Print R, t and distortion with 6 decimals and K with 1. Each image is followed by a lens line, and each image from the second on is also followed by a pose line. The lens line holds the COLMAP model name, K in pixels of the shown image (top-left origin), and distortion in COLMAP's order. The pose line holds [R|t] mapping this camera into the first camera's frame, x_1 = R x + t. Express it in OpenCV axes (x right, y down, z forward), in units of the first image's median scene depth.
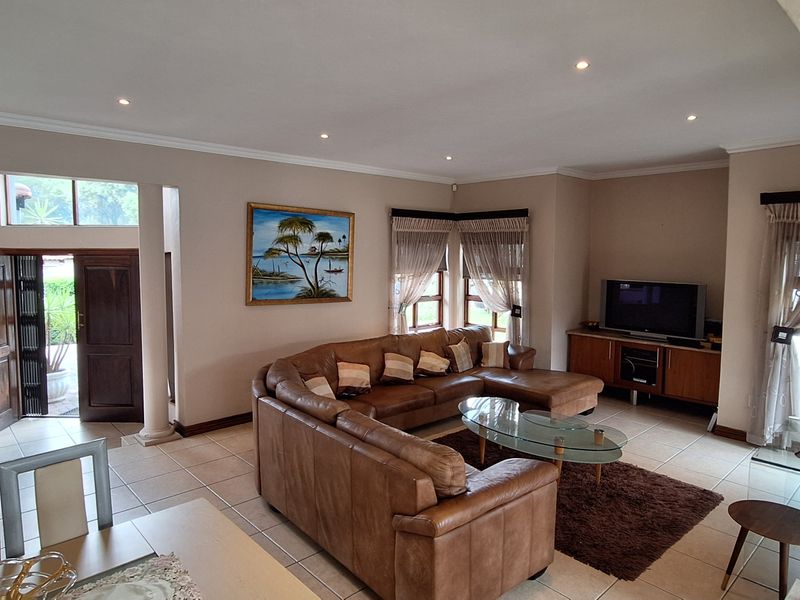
lens RADIAL K [[516.7, 0, 399.5], [0, 516.7, 295.5], [0, 0, 1]] dist [-0.027269, 0.018612]
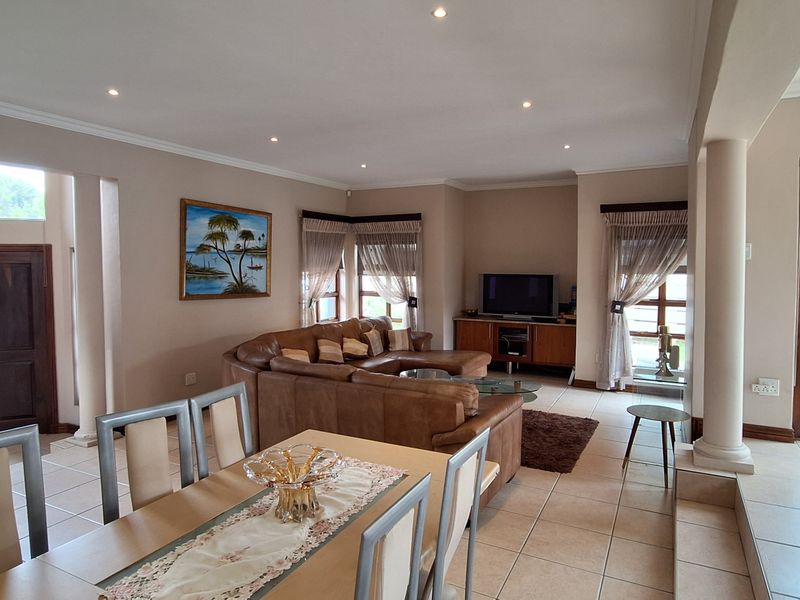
lens RADIAL K [[516.7, 0, 403.3], [0, 516.7, 296.5], [0, 0, 1]] dist [-0.027269, 0.018612]
pose [[0.939562, -0.027541, 0.341269, -0.218814], [0.033685, 0.999359, -0.012088, 0.036862], [-0.340717, 0.022853, 0.939888, -0.090041]]
